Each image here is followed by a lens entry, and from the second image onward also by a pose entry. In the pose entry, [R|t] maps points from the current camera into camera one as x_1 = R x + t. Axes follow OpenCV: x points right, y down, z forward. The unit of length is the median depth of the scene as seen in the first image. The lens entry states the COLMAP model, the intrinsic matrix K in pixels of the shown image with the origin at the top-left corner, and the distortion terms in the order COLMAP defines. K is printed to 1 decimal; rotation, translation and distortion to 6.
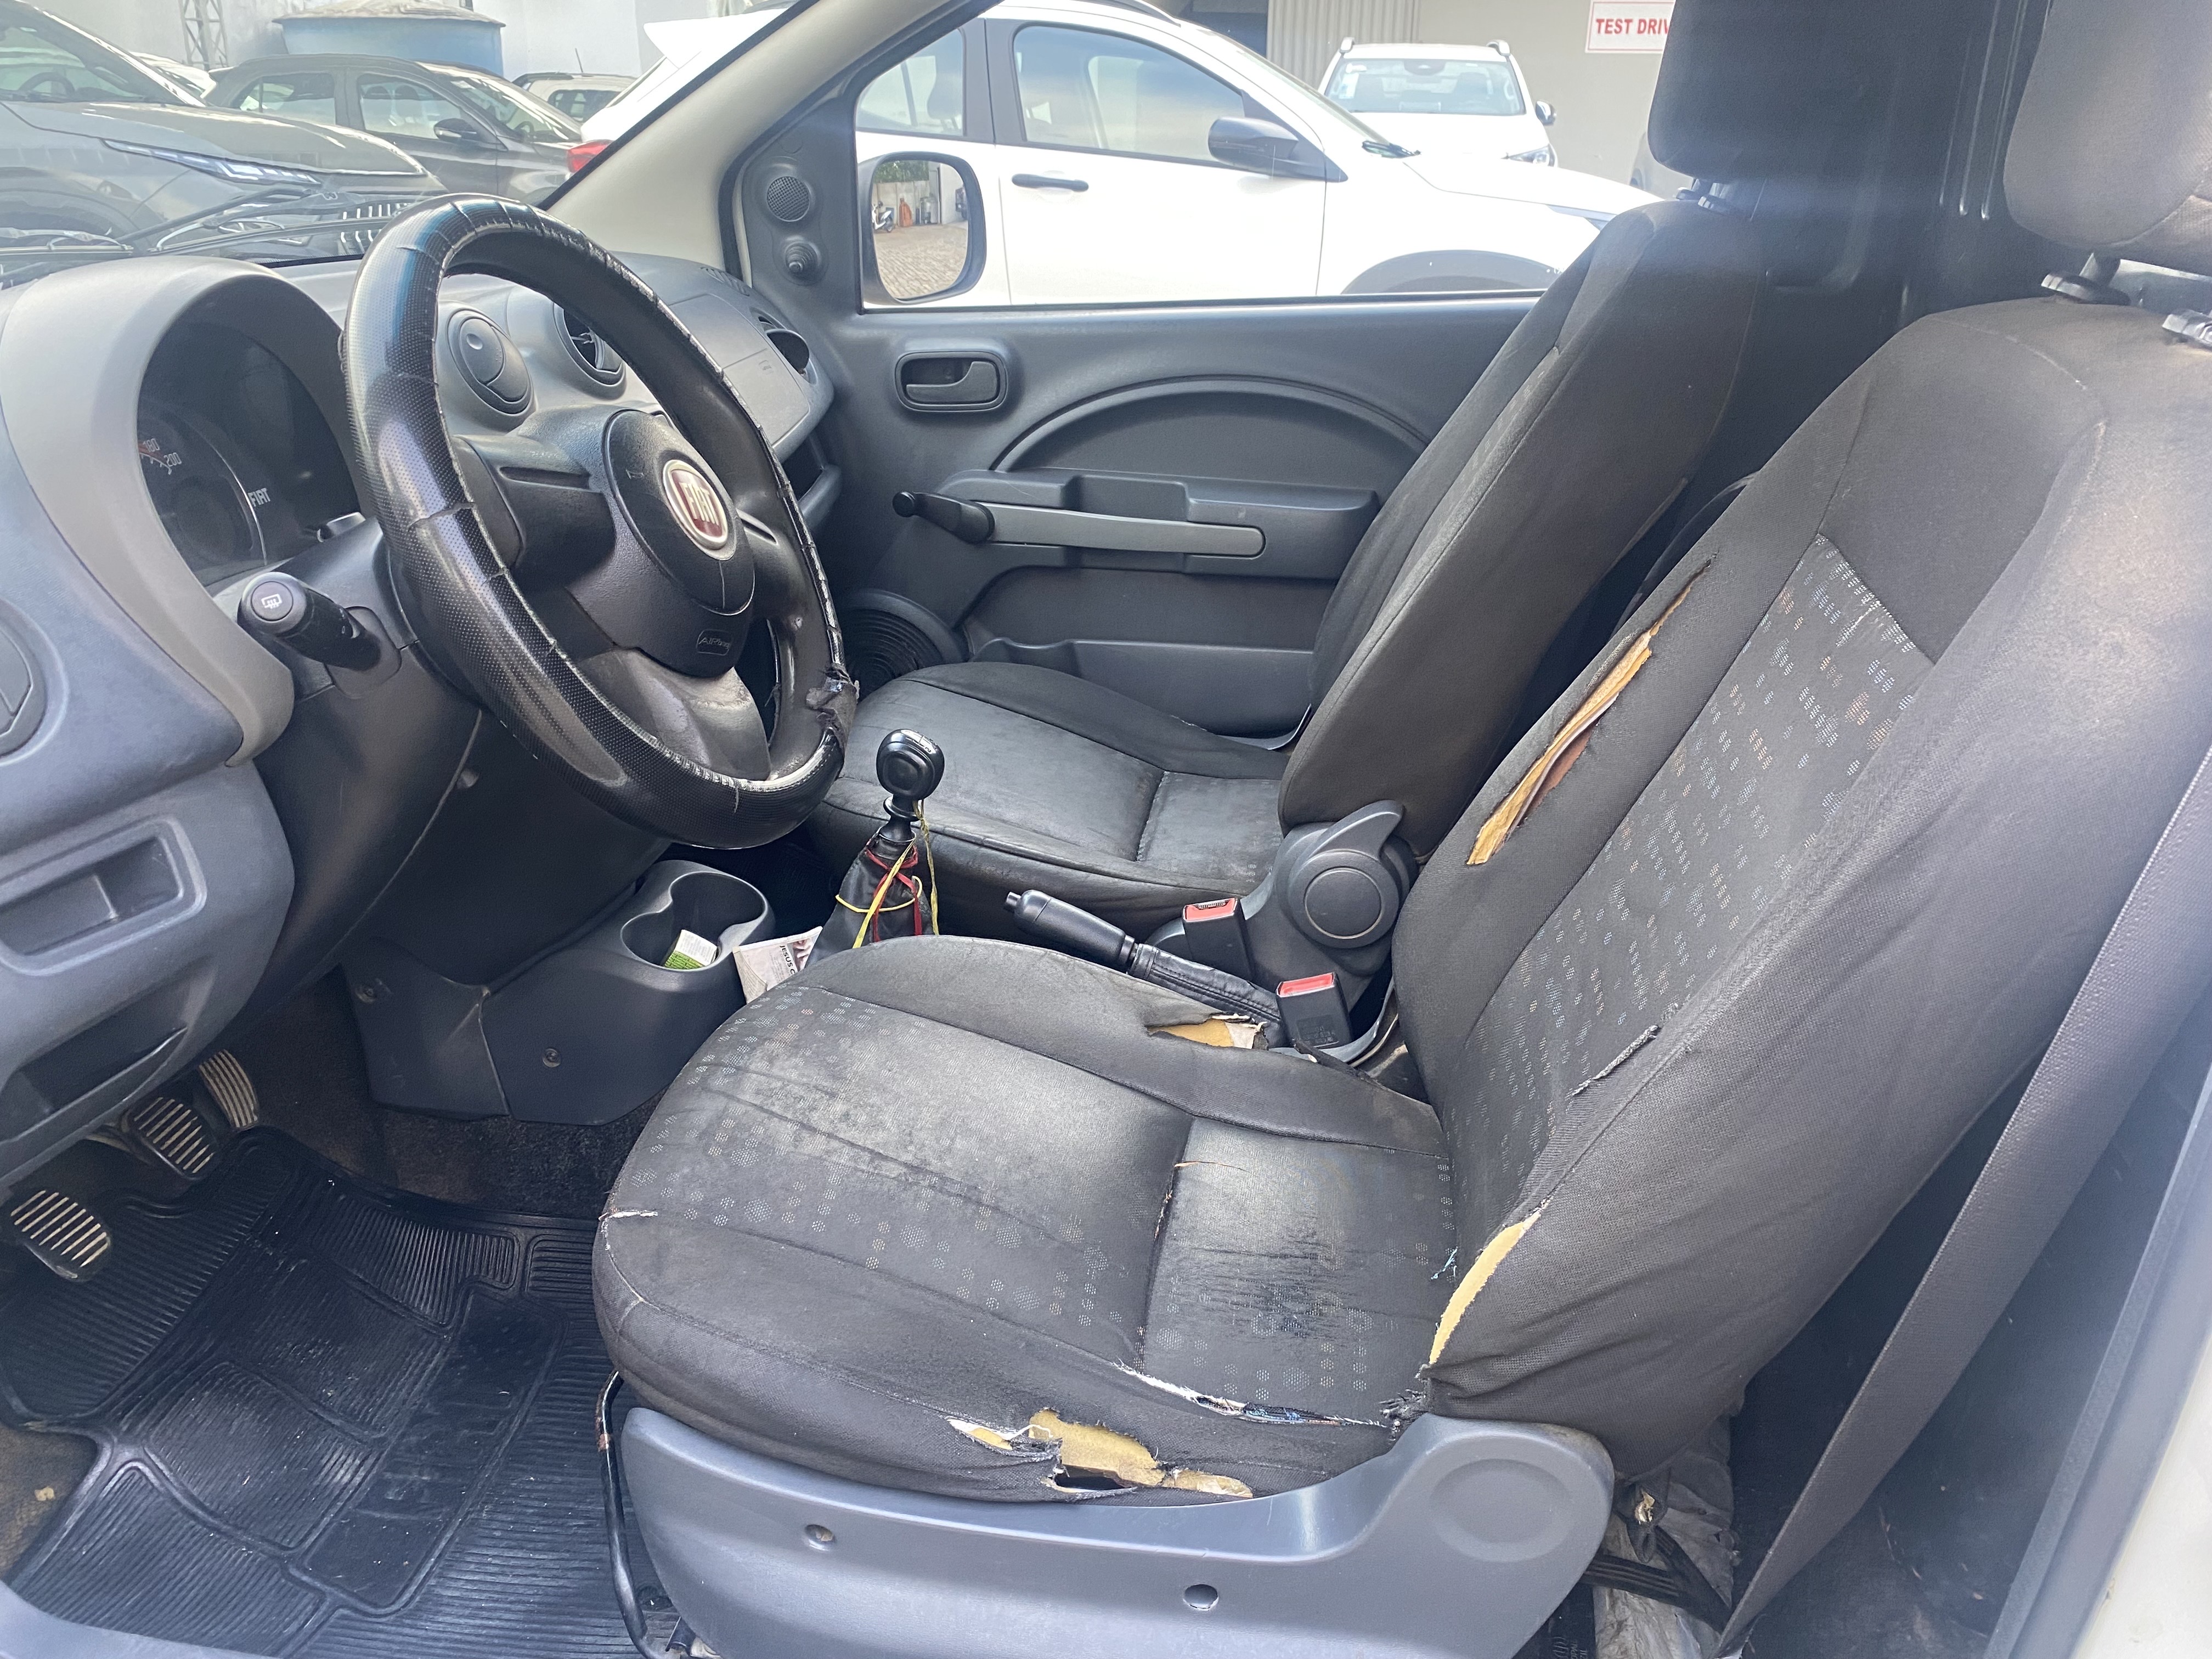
lens RADIAL K [[1667.0, 0, 1106.0], [0, 1667.0, 829.5], [0, 0, 1]] dist [0.029303, -0.027373]
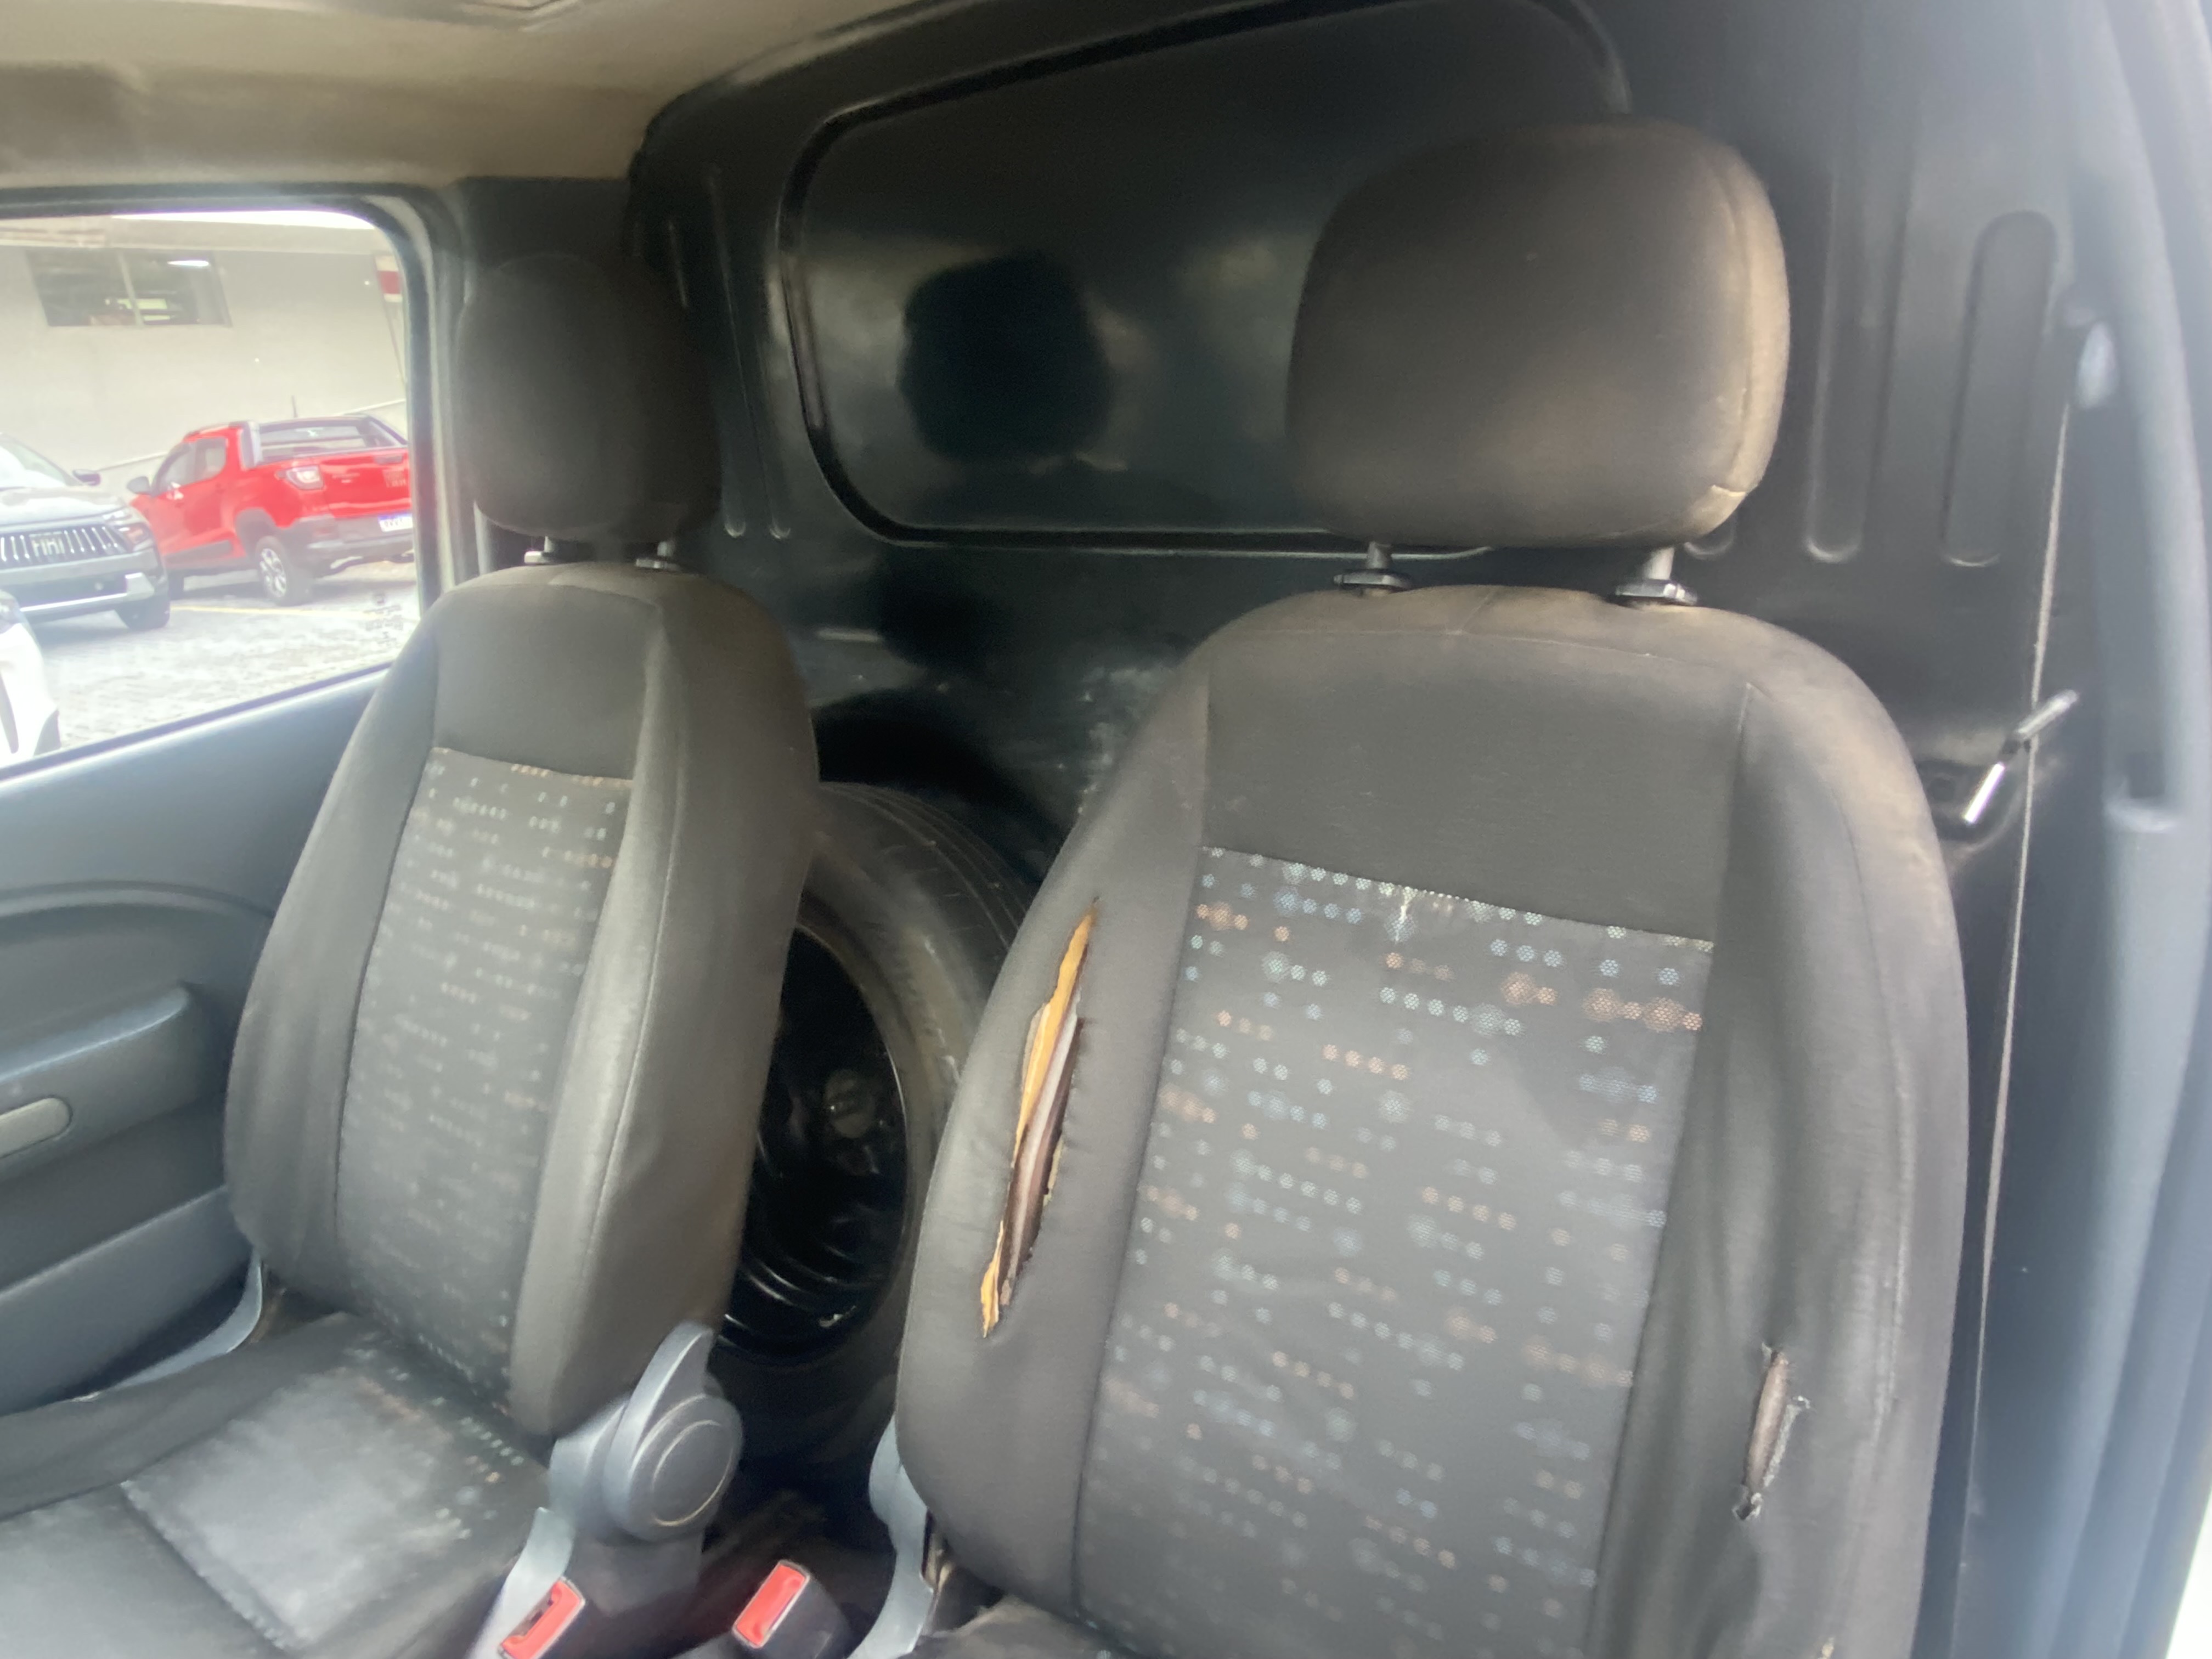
lens RADIAL K [[1284.3, 0, 1106.0], [0, 1284.3, 829.5], [0, 0, 1]] dist [0.036486, -0.023123]
pose [[0.446118, -0.337635, 0.828844, -0.192991], [0.428439, 0.893664, 0.133436, -0.248554], [-0.785760, 0.295581, 0.543335, 0.488174]]
